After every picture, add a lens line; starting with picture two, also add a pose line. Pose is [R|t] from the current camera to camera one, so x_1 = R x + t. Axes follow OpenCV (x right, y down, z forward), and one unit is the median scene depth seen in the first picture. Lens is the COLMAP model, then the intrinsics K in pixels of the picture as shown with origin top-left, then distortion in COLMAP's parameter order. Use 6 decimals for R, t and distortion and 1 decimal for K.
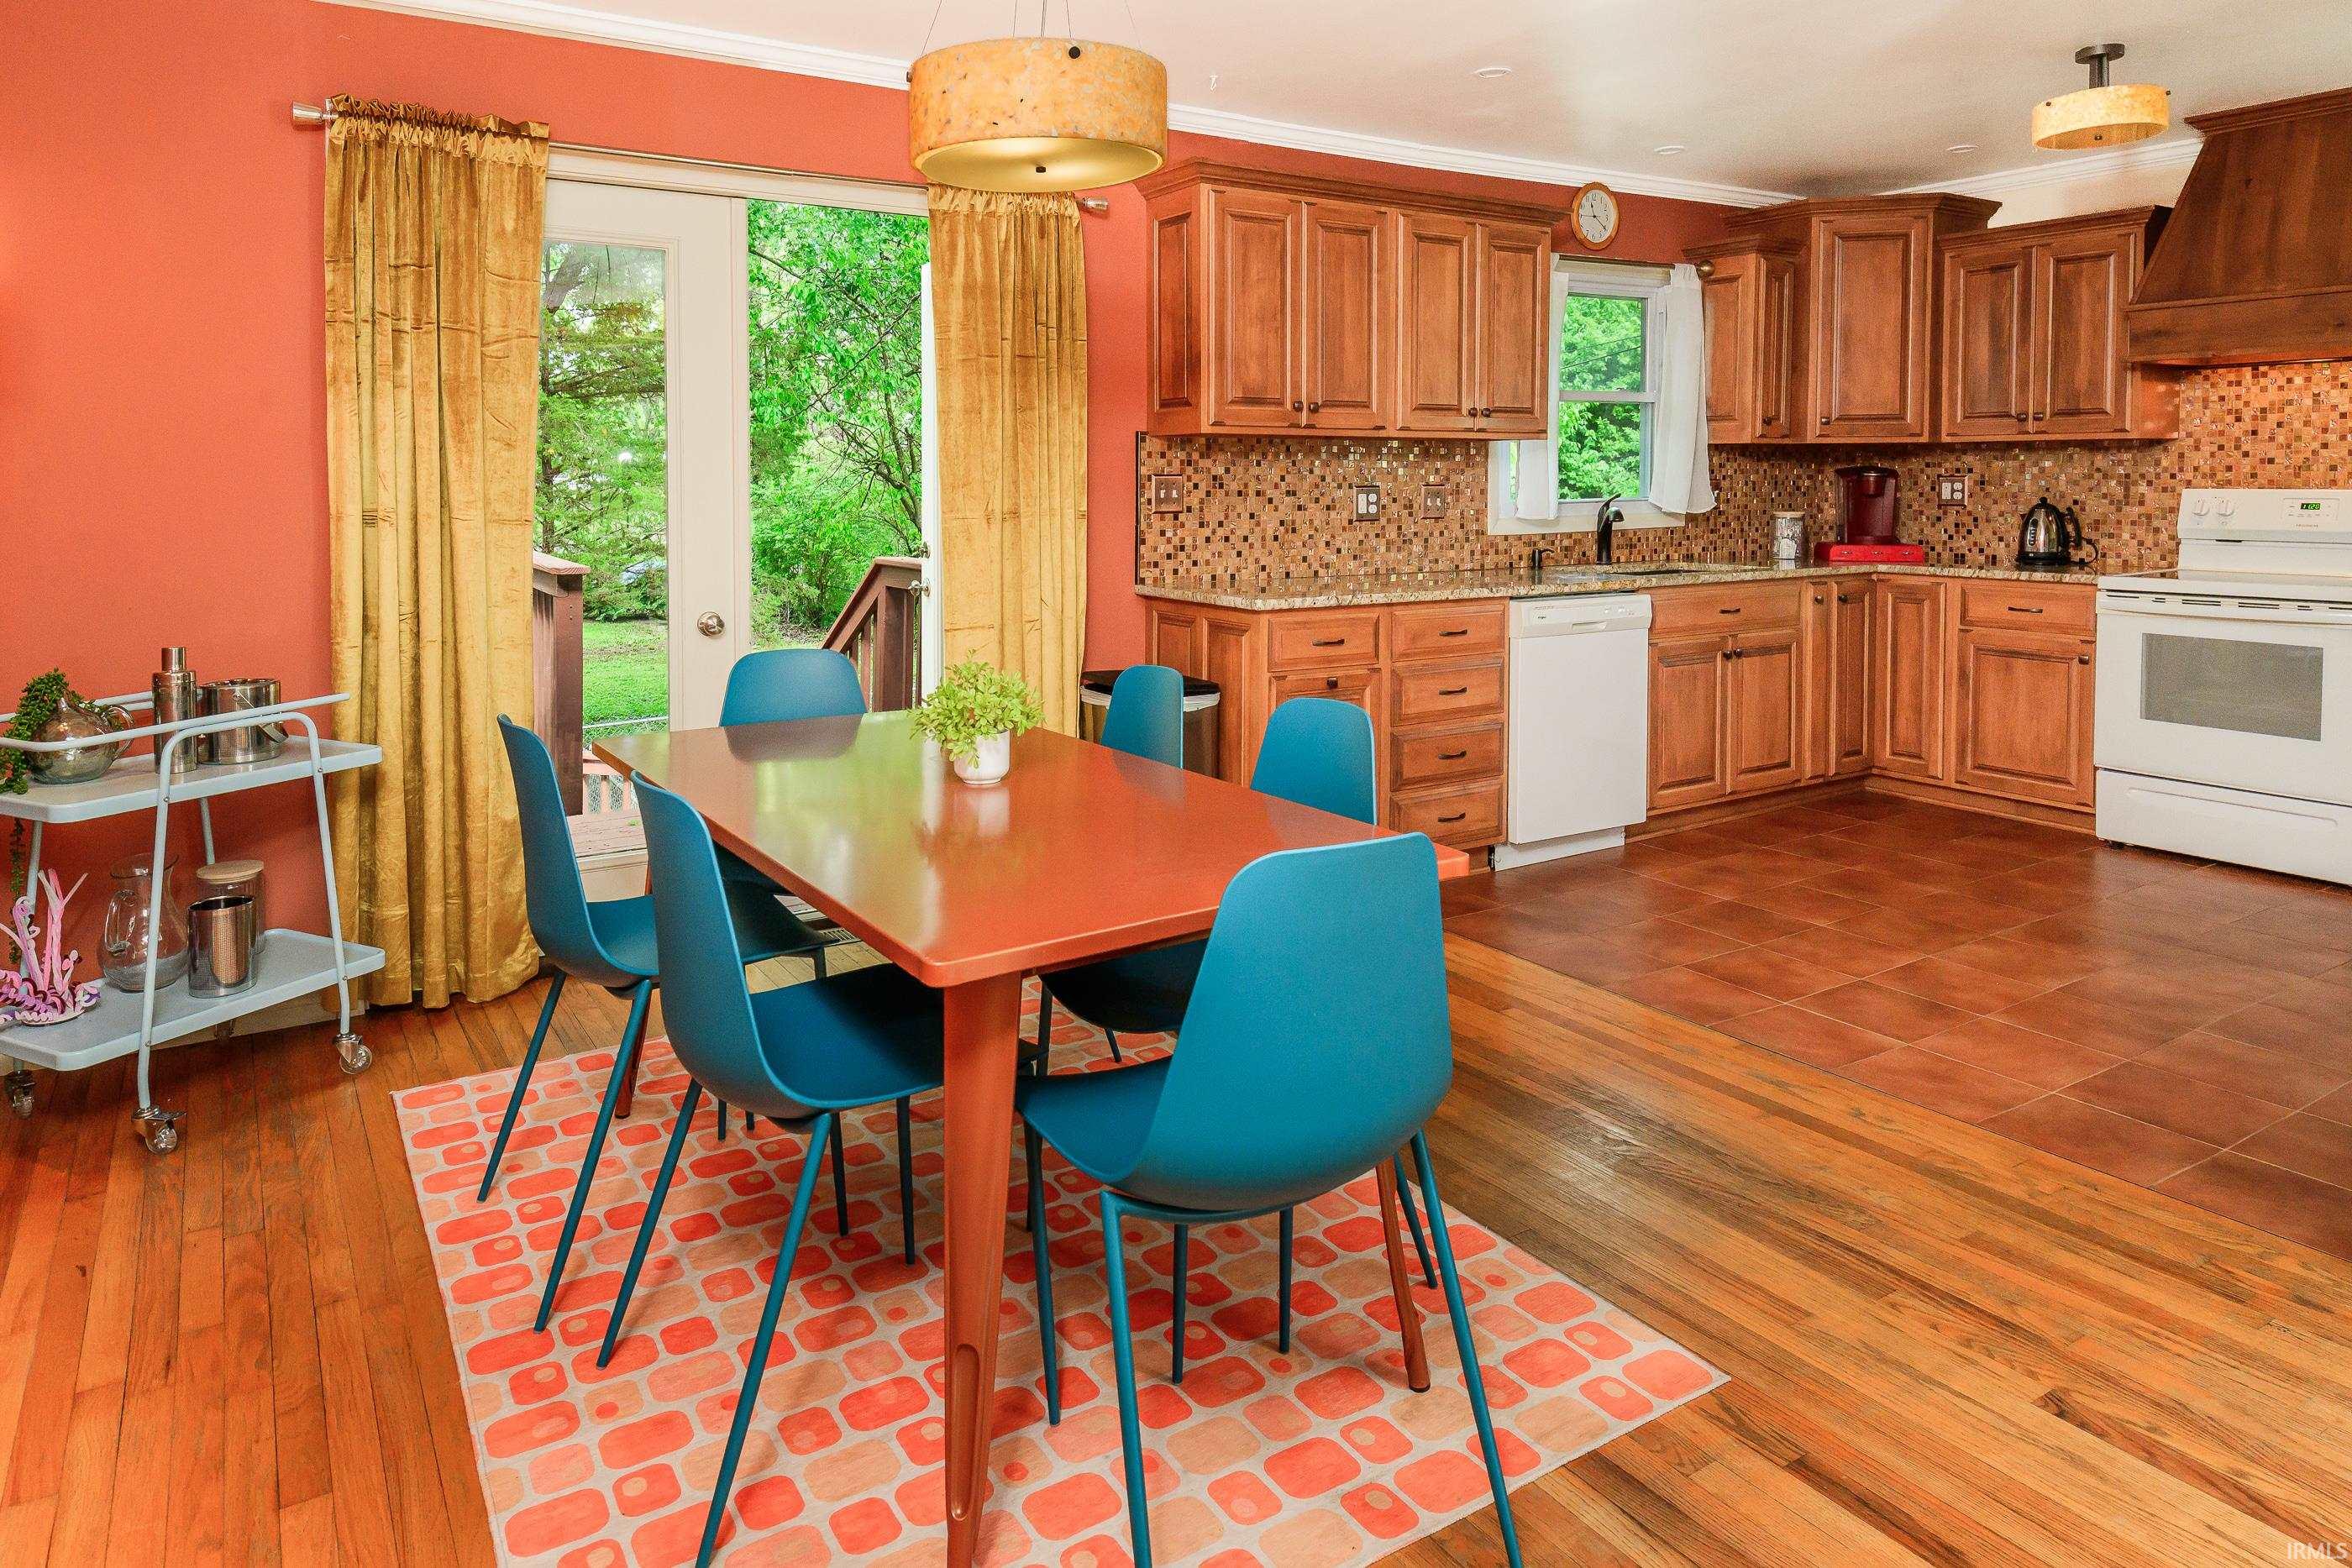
lens RADIAL K [[1455.6, 0, 1180.6], [0, 1455.6, 546.3], [0, 0, 1]] dist [0.029878, -0.003968]
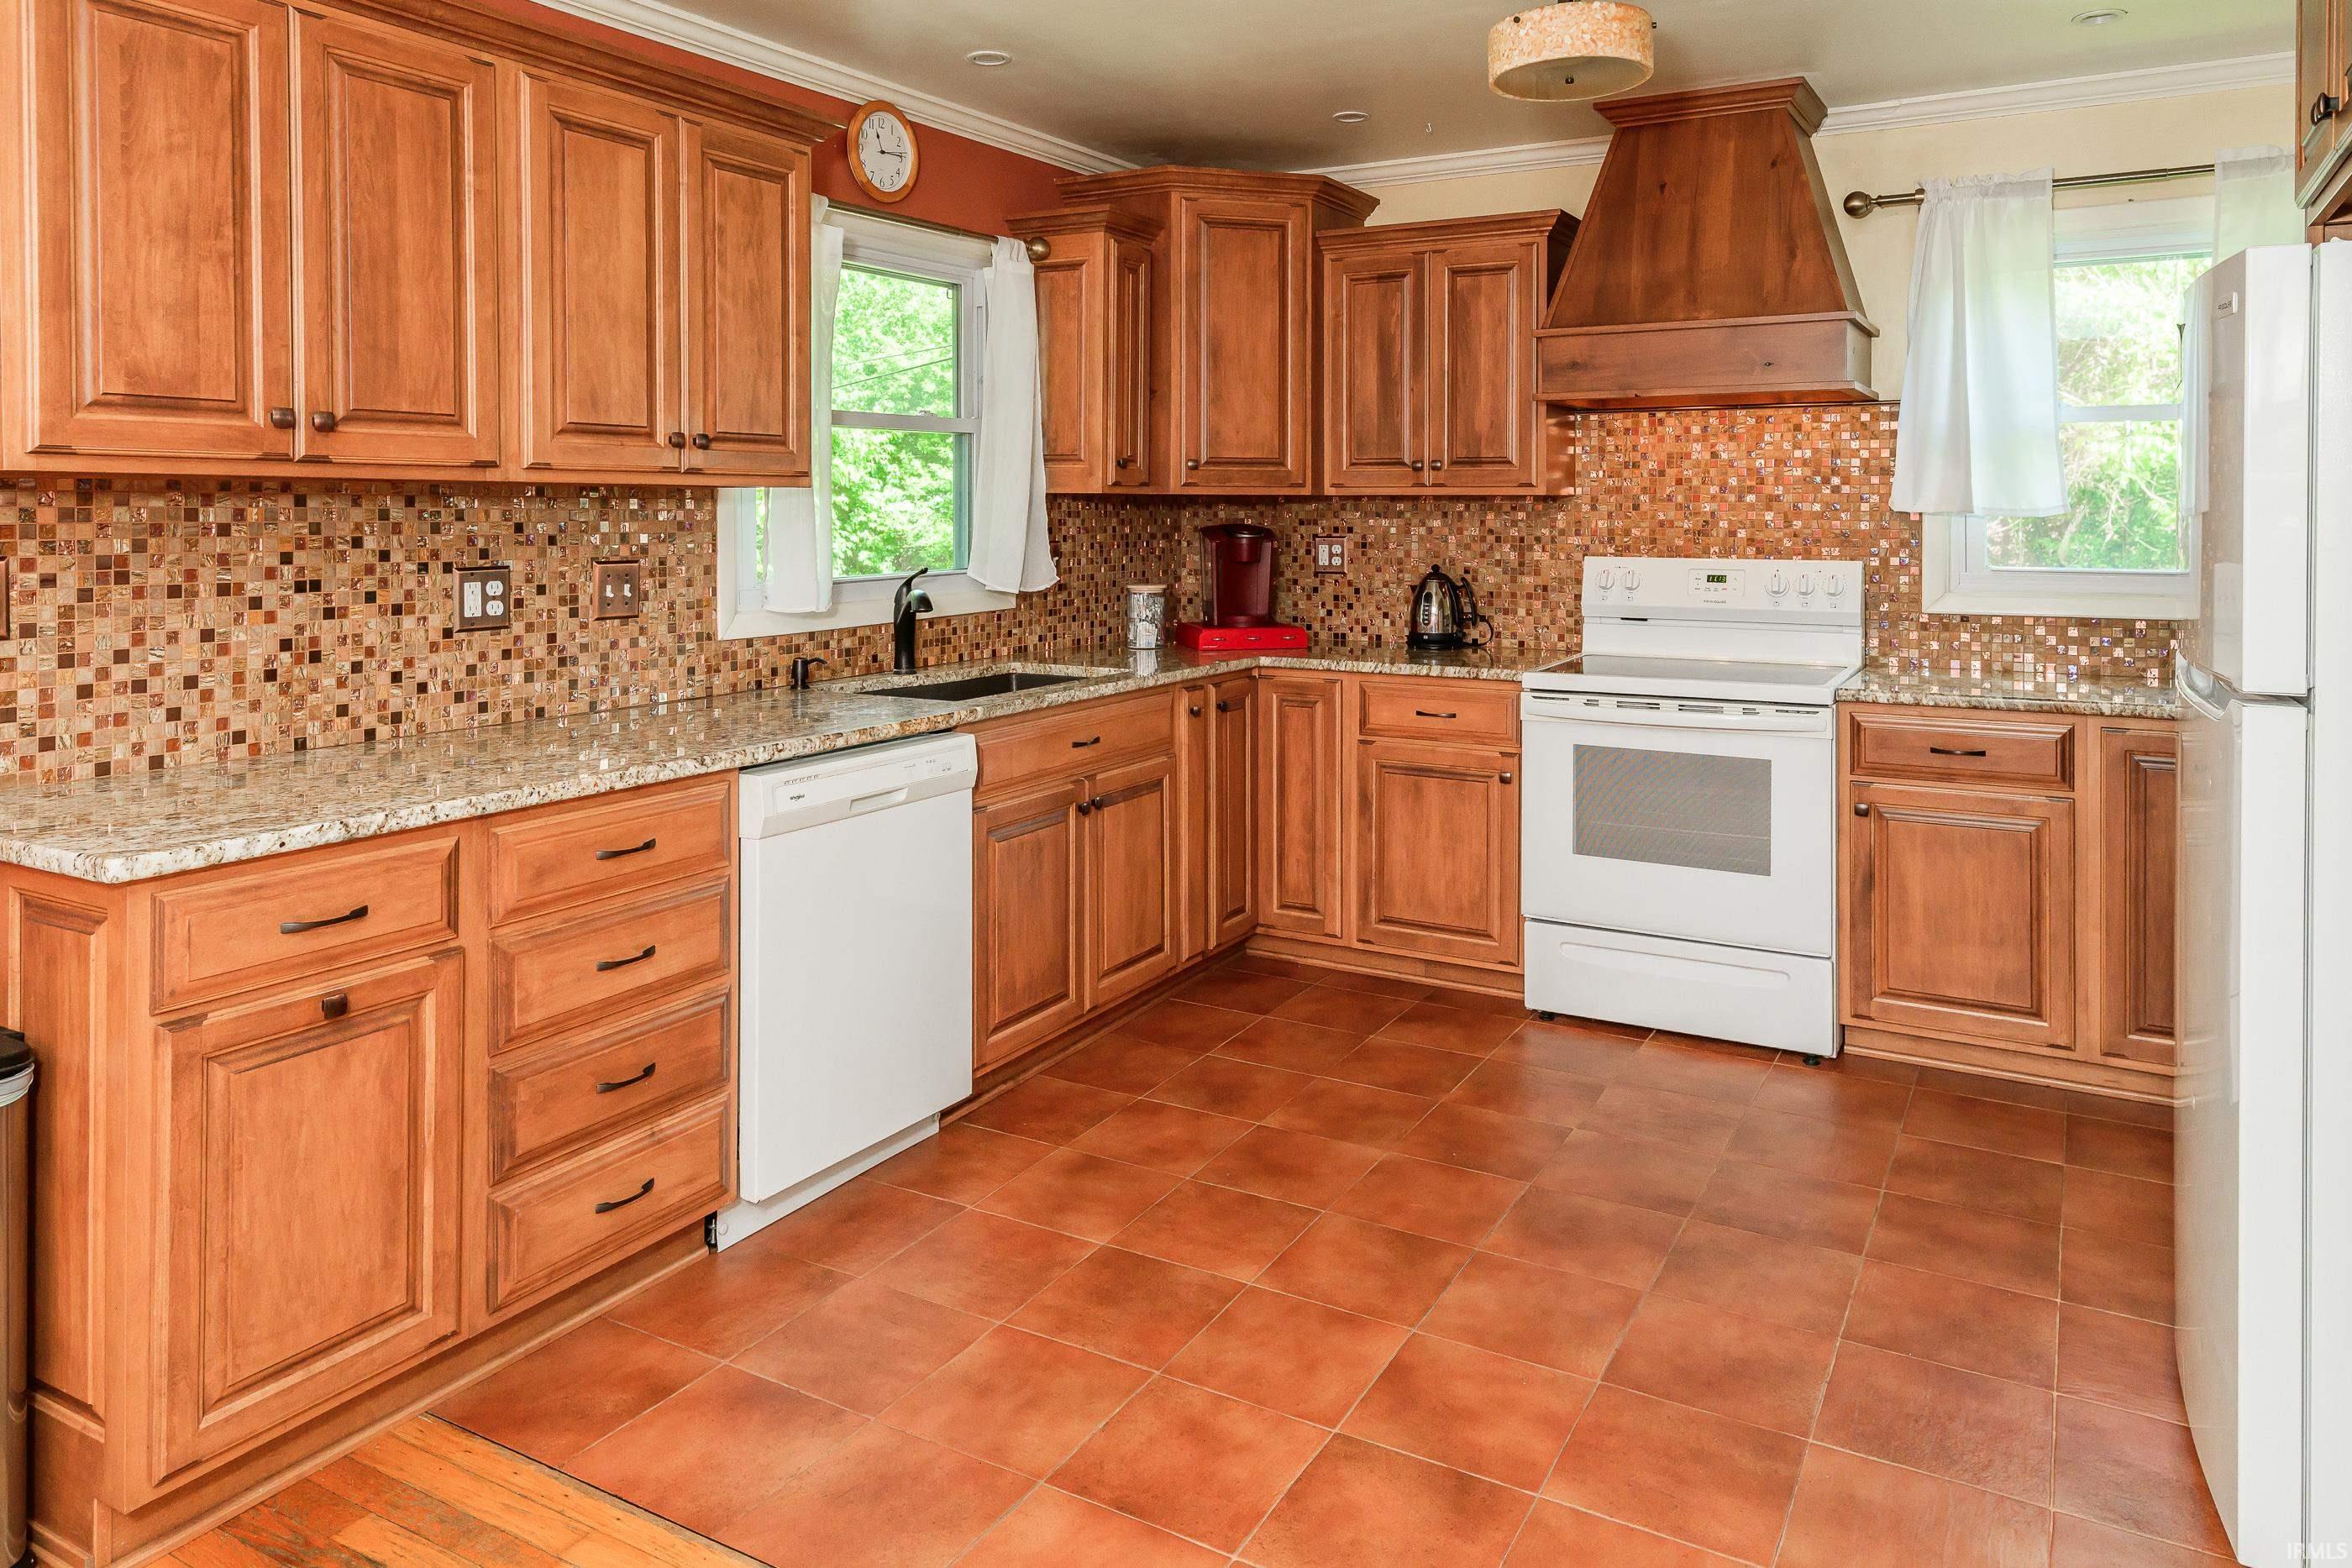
lens RADIAL K [[1522.3, 0, 1239.2], [0, 1522.3, 533.8], [0, 0, 1]] dist [0.008848, 0.002533]
pose [[0.880312, -0.003376, 0.474383, 0.107251], [0.018452, 0.999462, -0.027129, -0.033439], [-0.474036, 0.032635, 0.879900, 0.353988]]
